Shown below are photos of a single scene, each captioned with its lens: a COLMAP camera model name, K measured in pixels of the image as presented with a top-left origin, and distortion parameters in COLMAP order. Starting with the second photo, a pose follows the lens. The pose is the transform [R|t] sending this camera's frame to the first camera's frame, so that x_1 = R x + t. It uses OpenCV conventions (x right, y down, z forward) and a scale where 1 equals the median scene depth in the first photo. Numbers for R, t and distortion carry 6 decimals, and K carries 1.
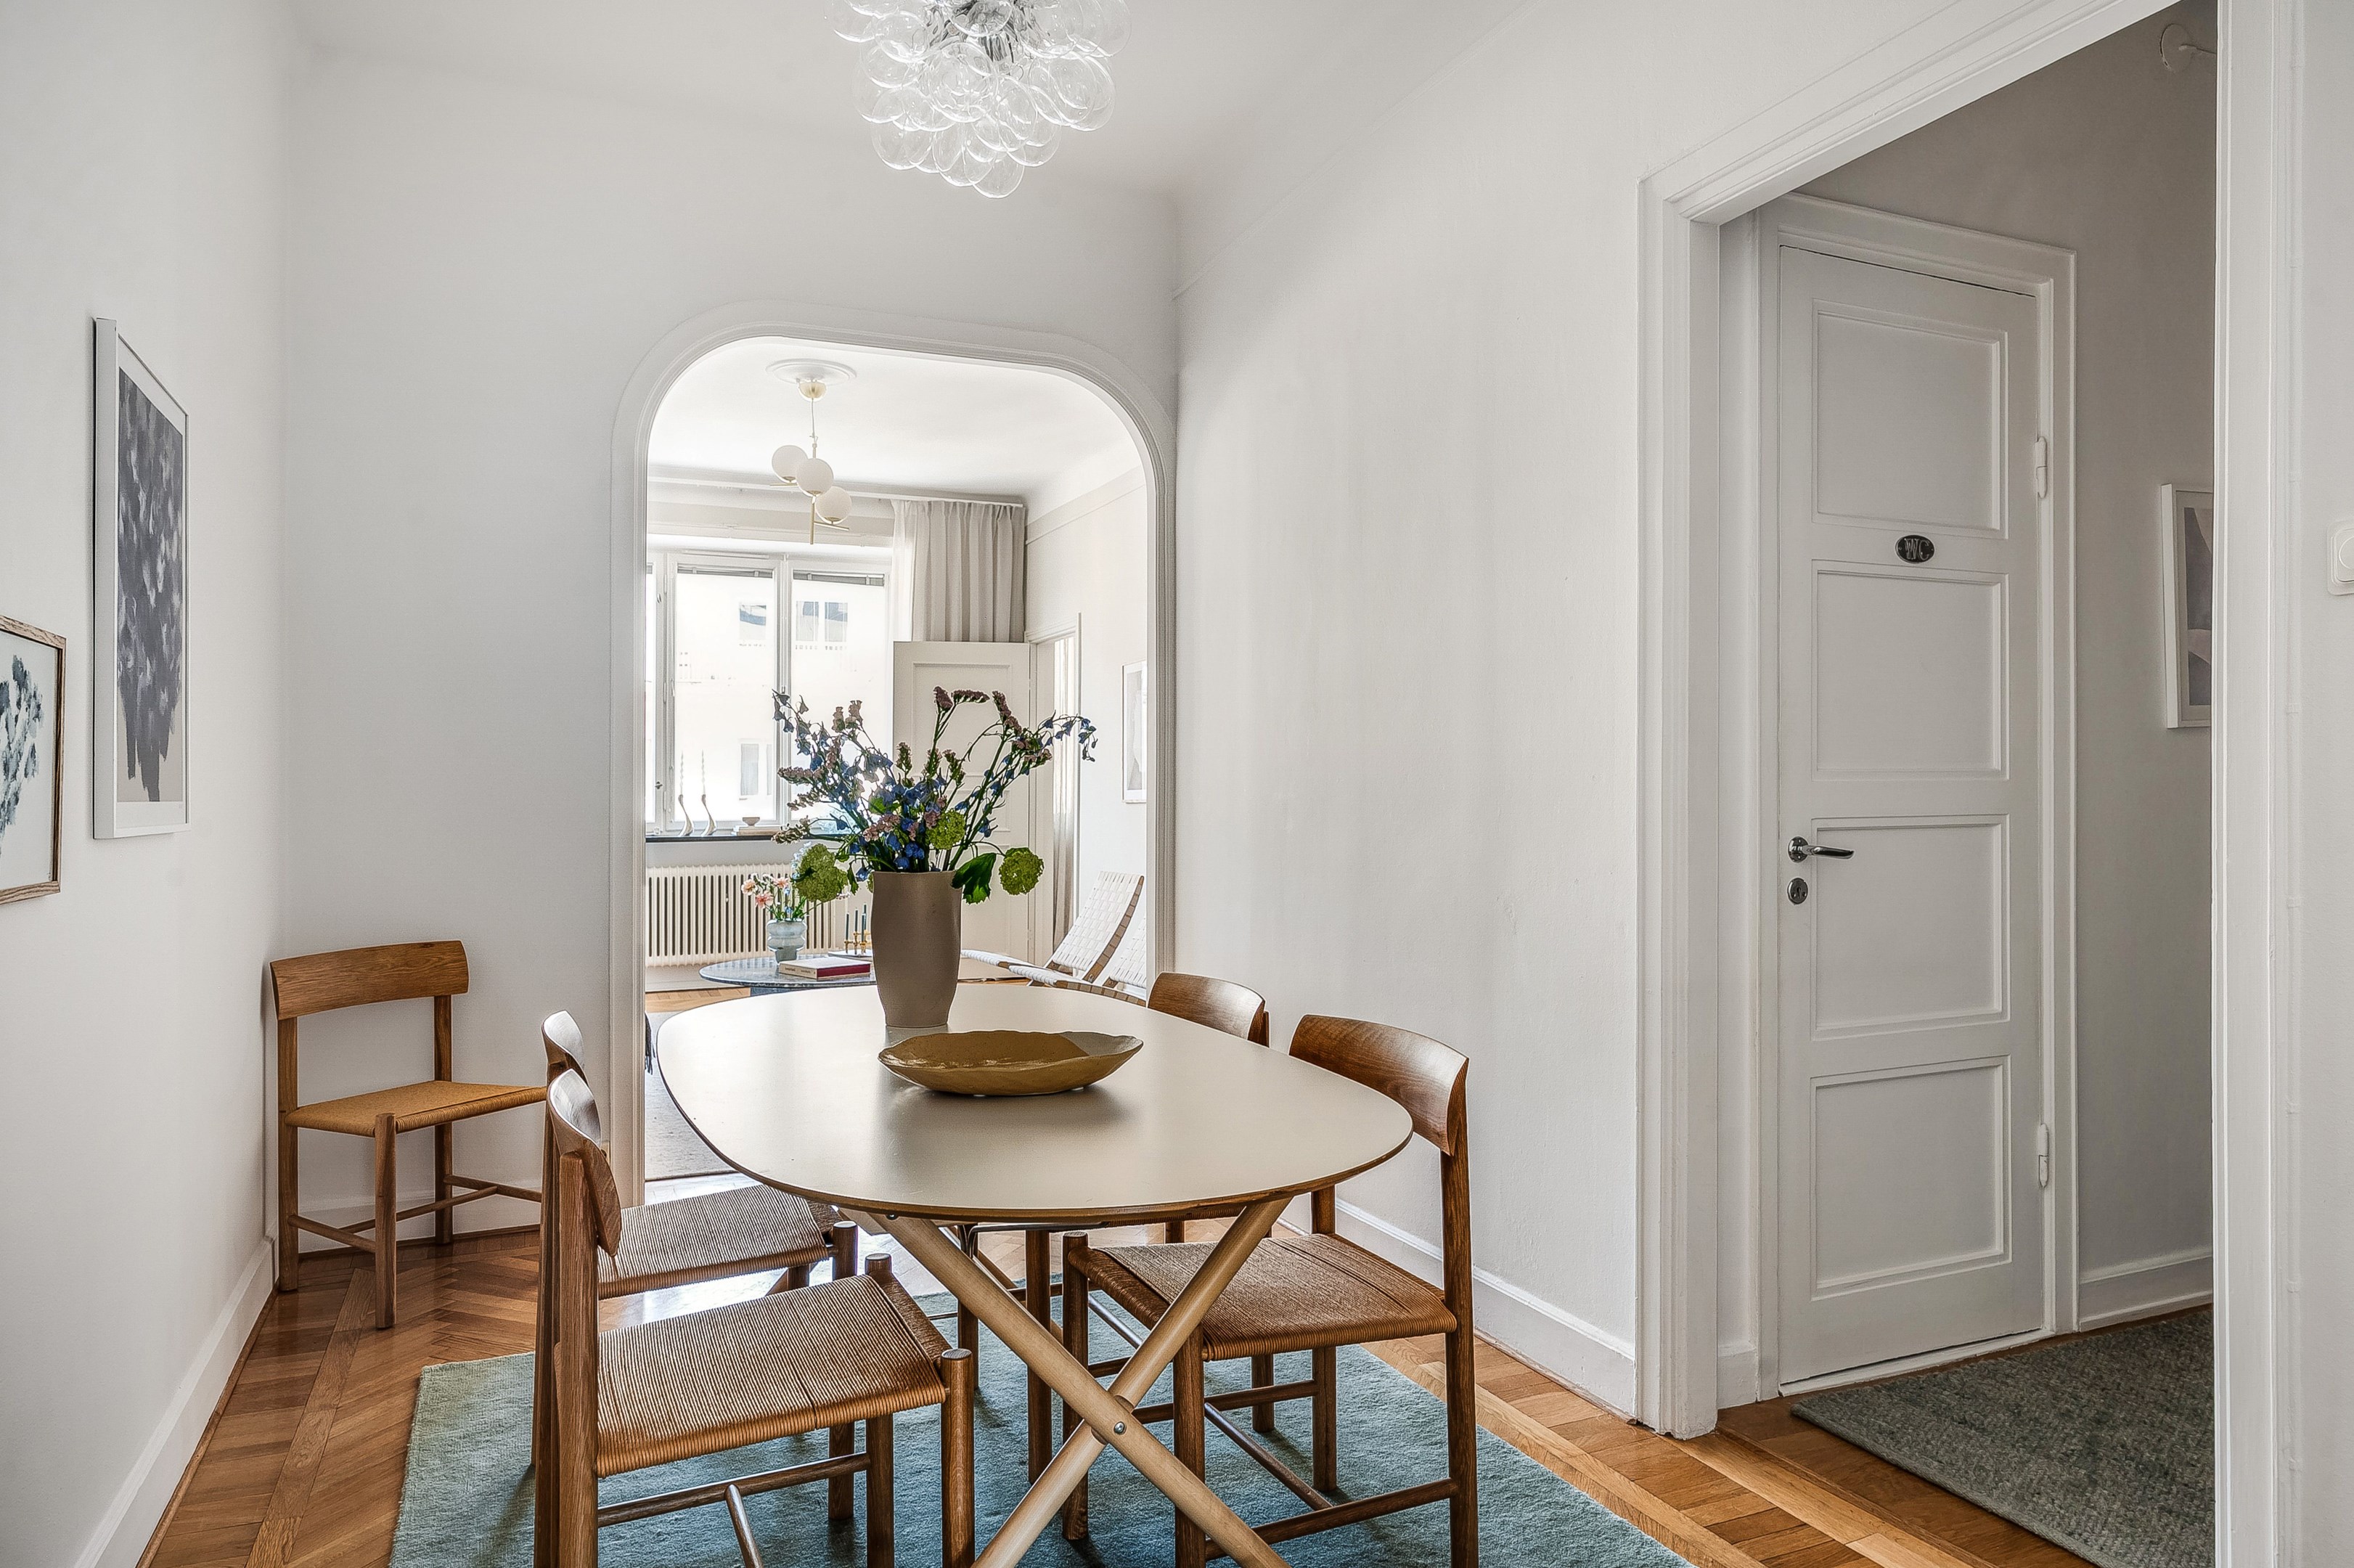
lens RADIAL K [[1479.6, 0, 1180.2], [0, 1479.6, 780.0], [0, 0, 1]] dist [0.018561, 0.000065]
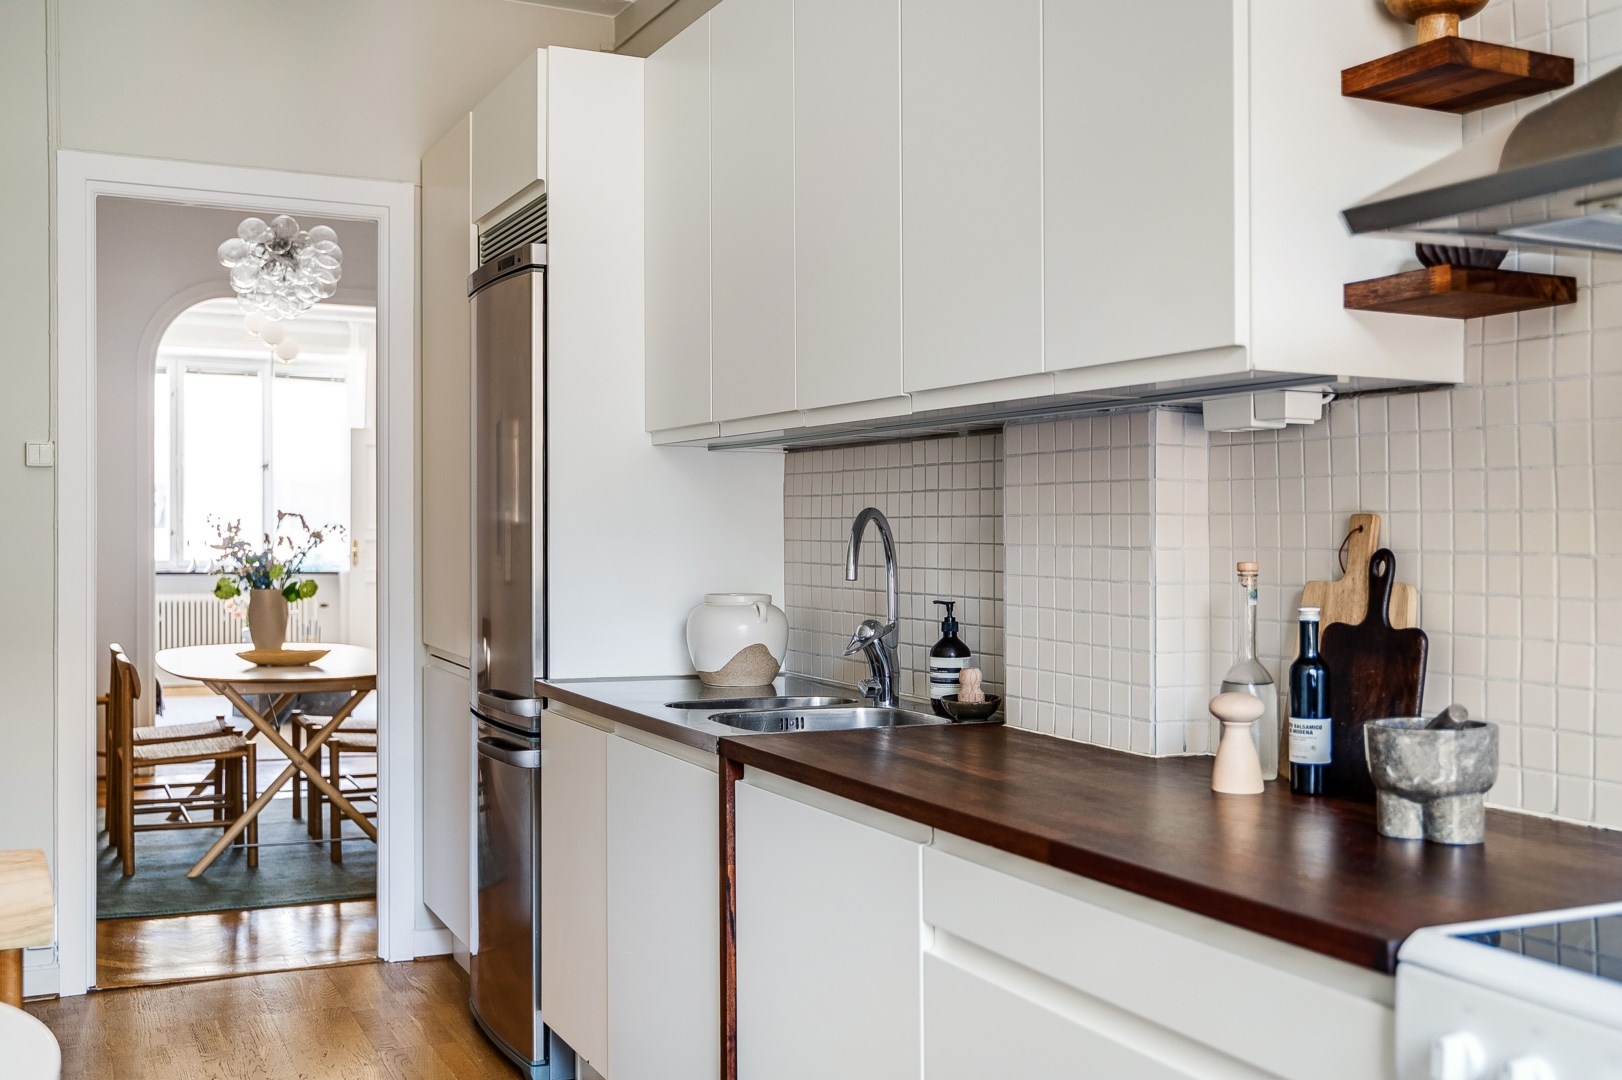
lens RADIAL K [[1446.0, 0, 800.6], [0, 1446.0, 548.5], [0, 0, 1]] dist [0.000296, -0.038656]
pose [[0.997650, 0.010838, 0.067657, 0.509739], [-0.012147, 0.999746, 0.018960, -0.055721], [-0.067434, -0.019737, 0.997528, -1.349369]]
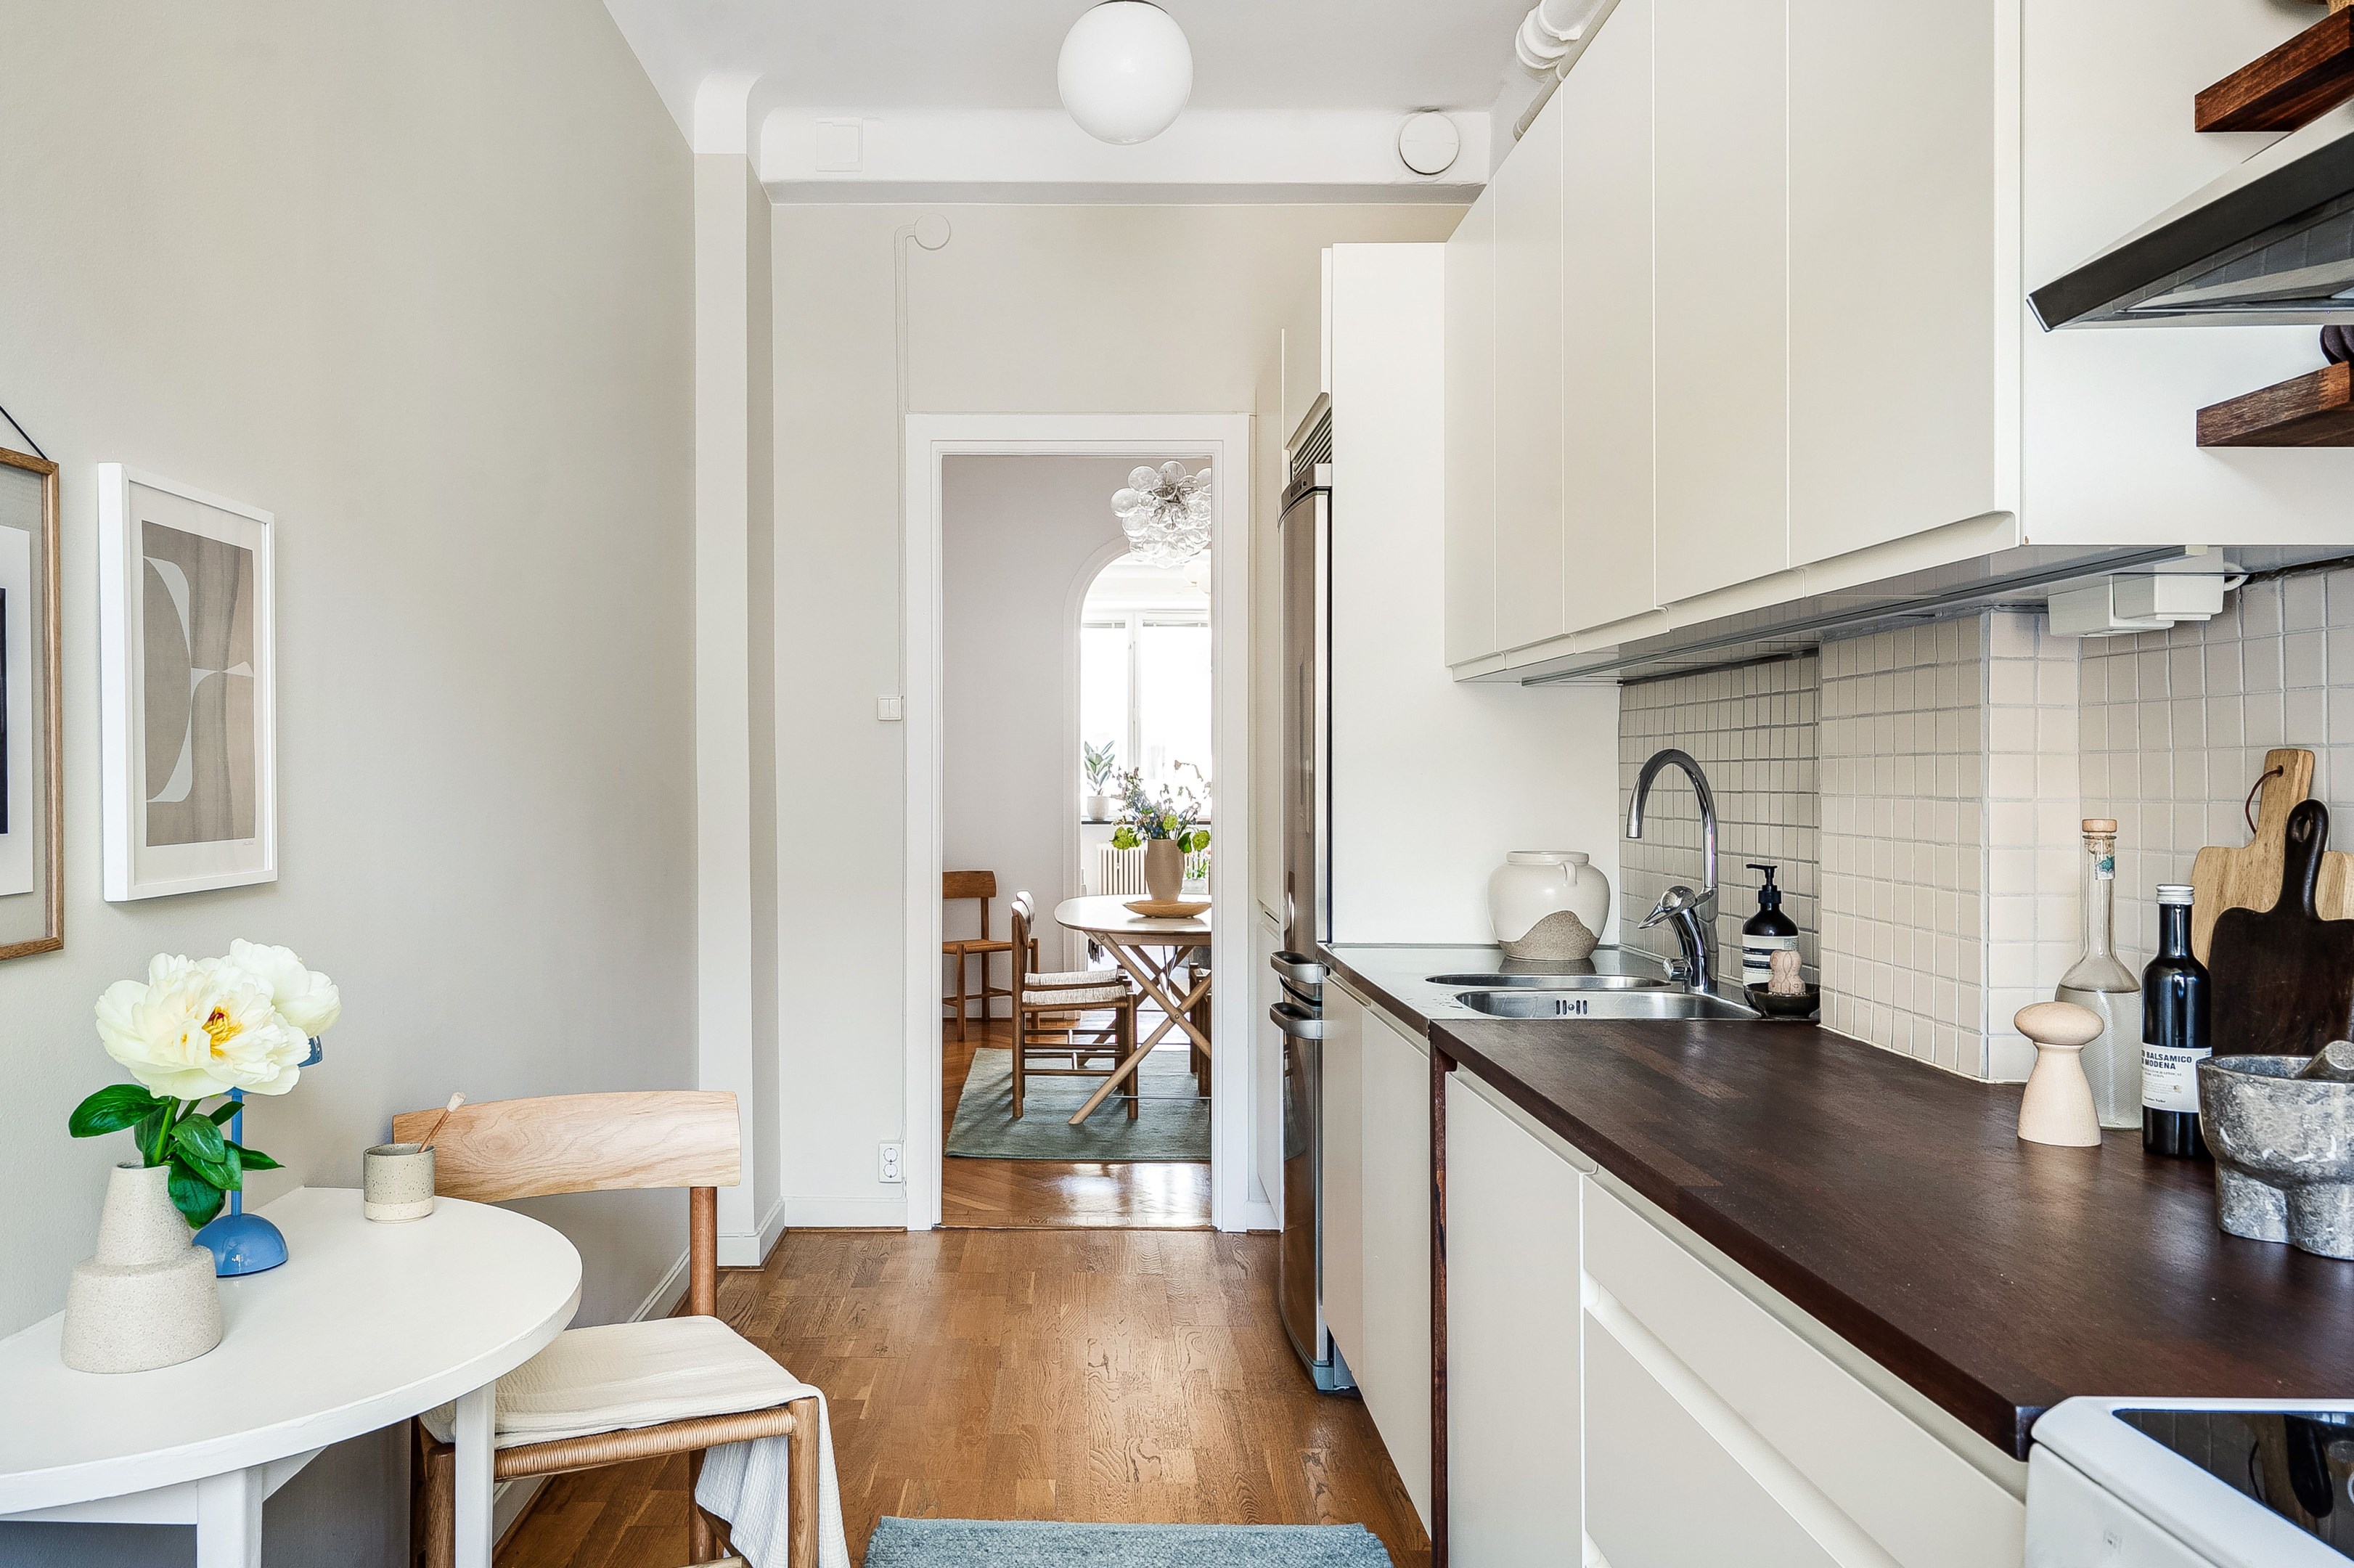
lens RADIAL K [[1534.1, 0, 1157.4], [0, 1534.1, 804.9], [0, 0, 1]] dist [-0.007158, 0.002249]
pose [[0.938727, 0.012669, -0.344430, 0.643296], [-0.003778, 0.999642, 0.026472, -0.056000], [0.344642, -0.023549, 0.938439, -1.275373]]
